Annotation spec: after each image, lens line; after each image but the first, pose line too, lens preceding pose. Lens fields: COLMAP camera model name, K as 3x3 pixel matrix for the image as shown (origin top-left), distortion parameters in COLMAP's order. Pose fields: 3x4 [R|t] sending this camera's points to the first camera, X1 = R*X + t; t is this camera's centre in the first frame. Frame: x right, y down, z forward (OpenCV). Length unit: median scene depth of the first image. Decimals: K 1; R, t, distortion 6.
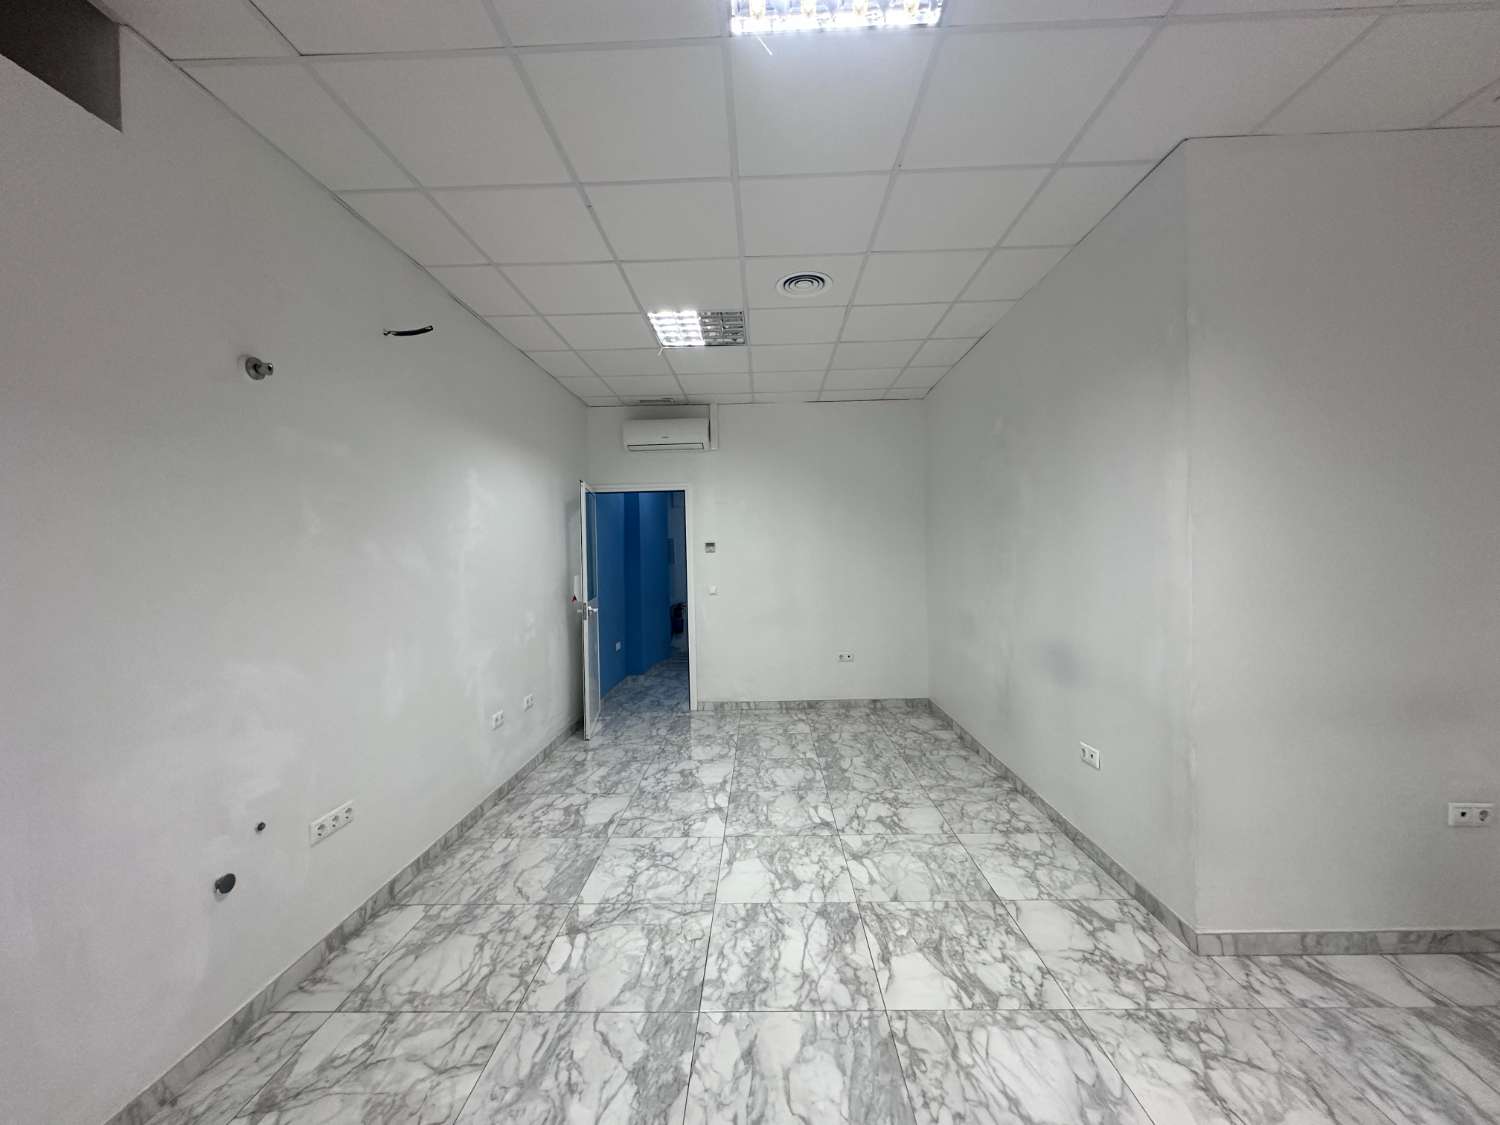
lens RADIAL K [[598.2, 0, 750.0], [0, 598.2, 562.5], [0, 0, 1]] dist [-0.001834, 0.000408]
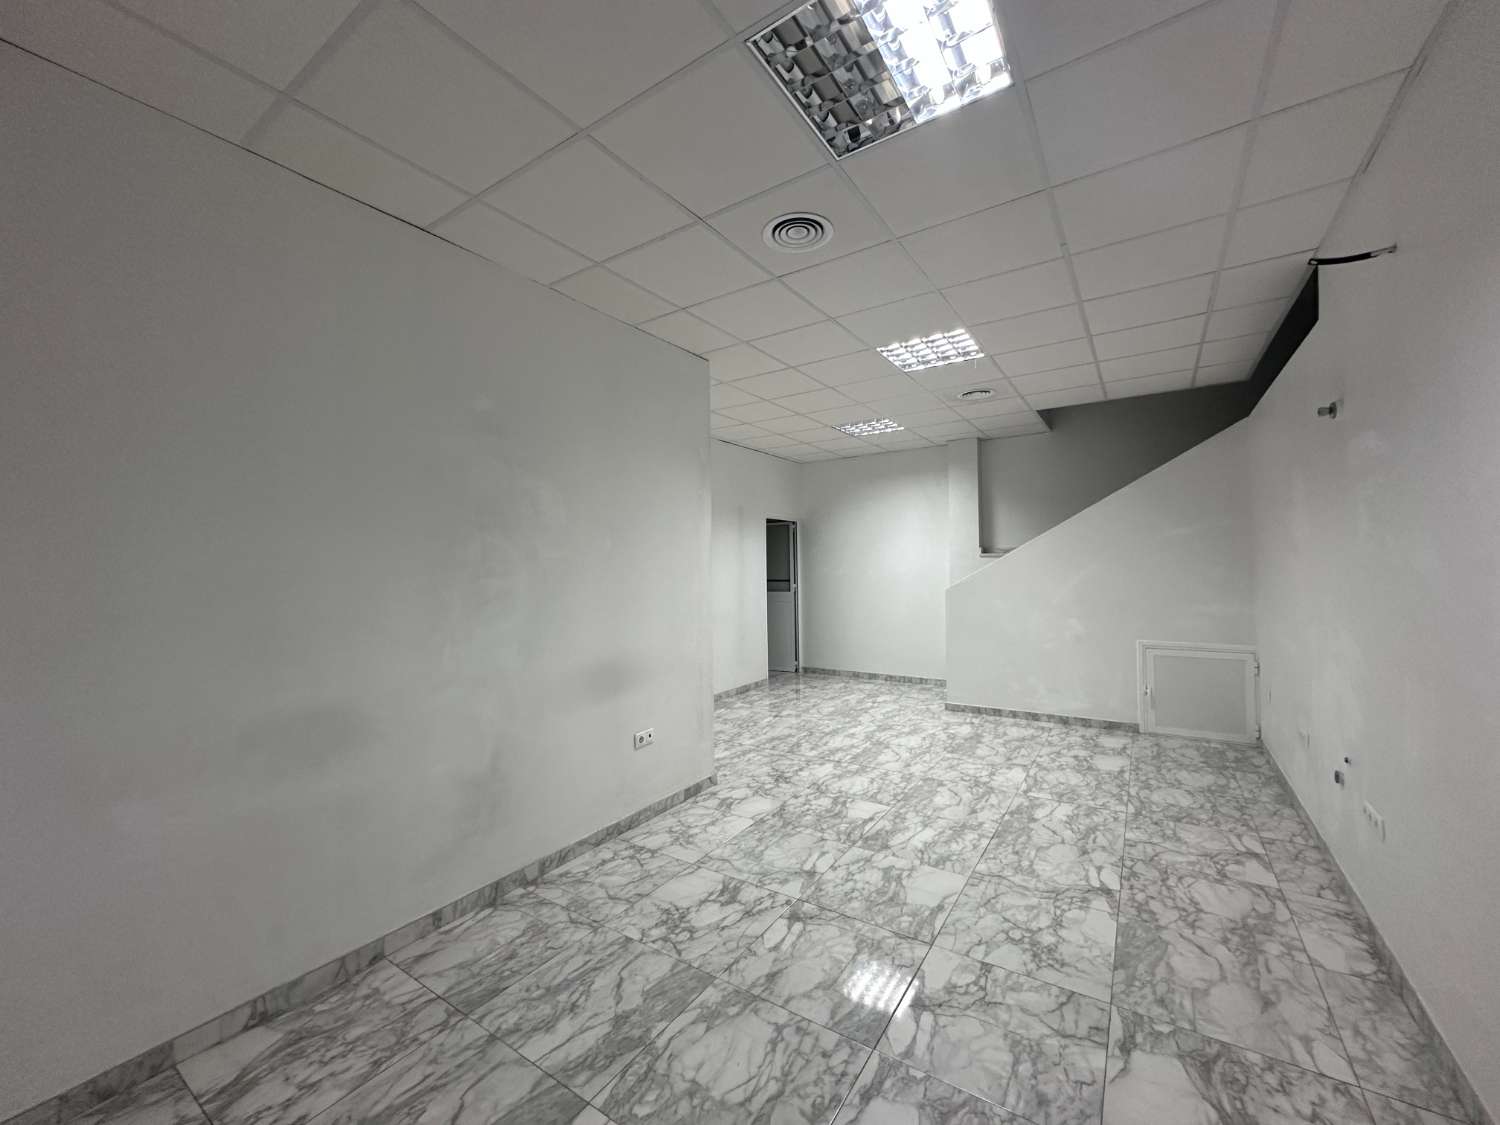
lens RADIAL K [[598.2, 0, 750.0], [0, 598.2, 562.5], [0, 0, 1]] dist [-0.001834, 0.000408]
pose [[-0.844522, 0.040687, 0.533973, -0.292681], [0.042558, 0.999055, -0.008816, -0.022515], [-0.533827, 0.015279, -0.845456, 1.899105]]
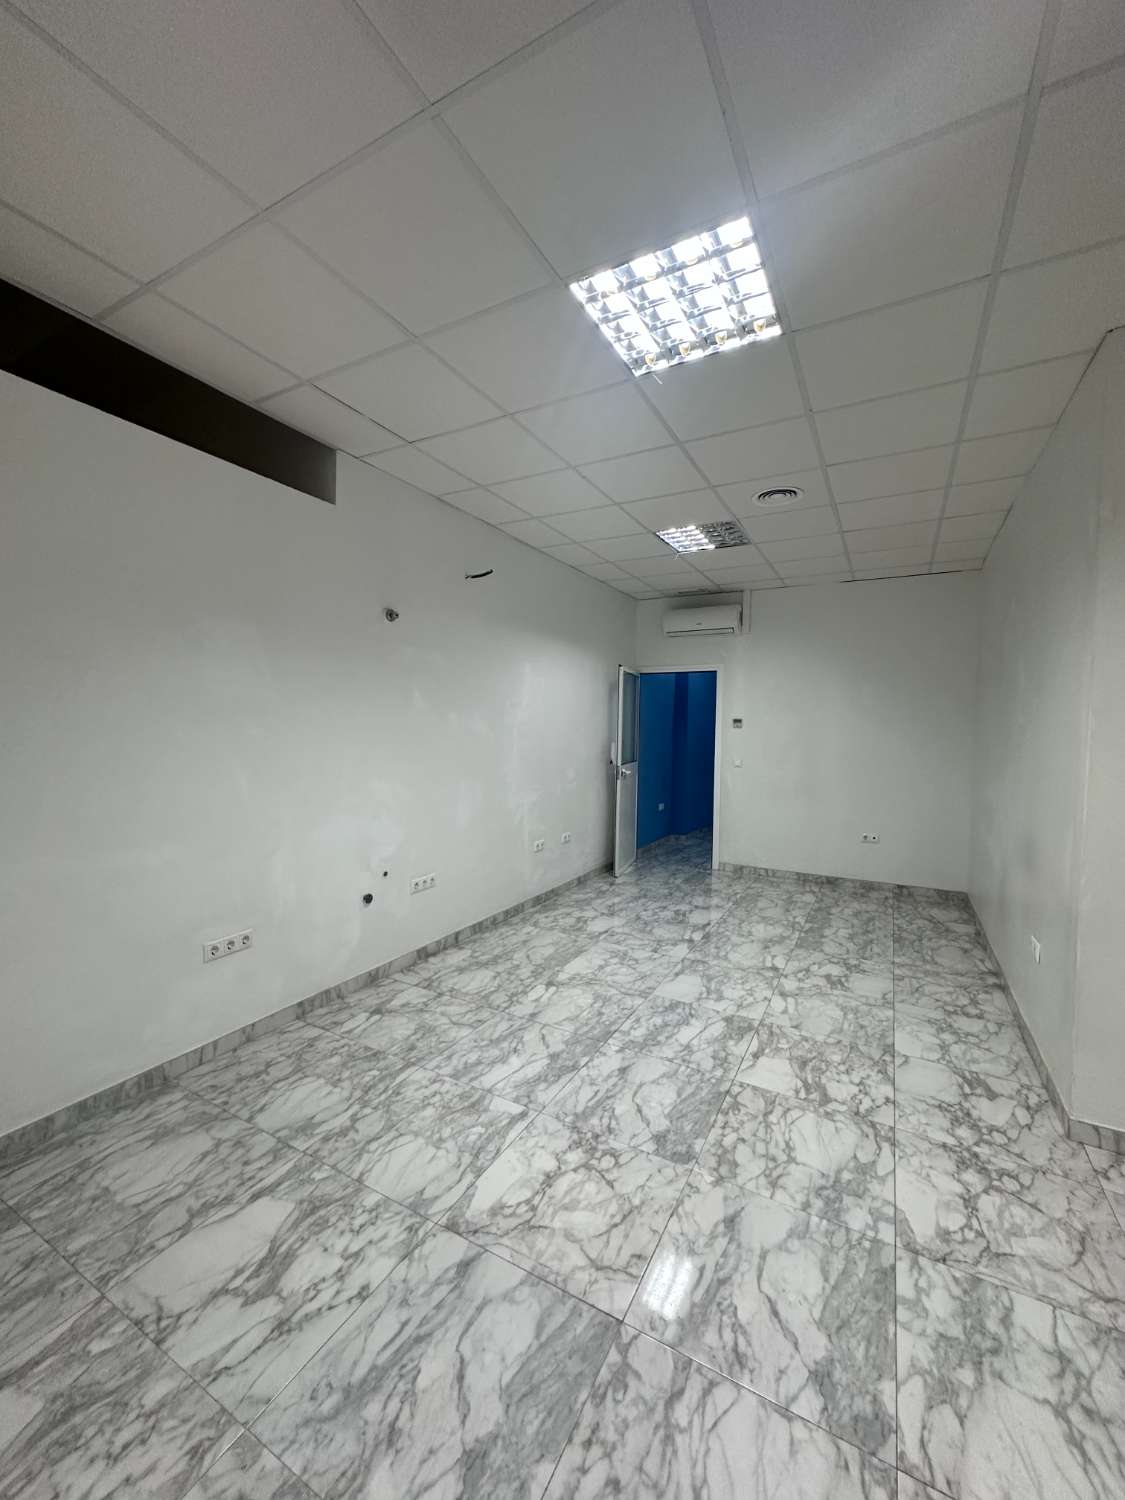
lens RADIAL K [[598.2, 0, 562.5], [0, 598.2, 750.0], [0, 0, 1]] dist [-0.001834, 0.000408]
pose [[0.885751, 0.054230, -0.460982, 0.308735], [-0.040785, 0.998403, 0.039085, -0.012799], [0.462366, -0.015819, 0.886548, -0.228184]]
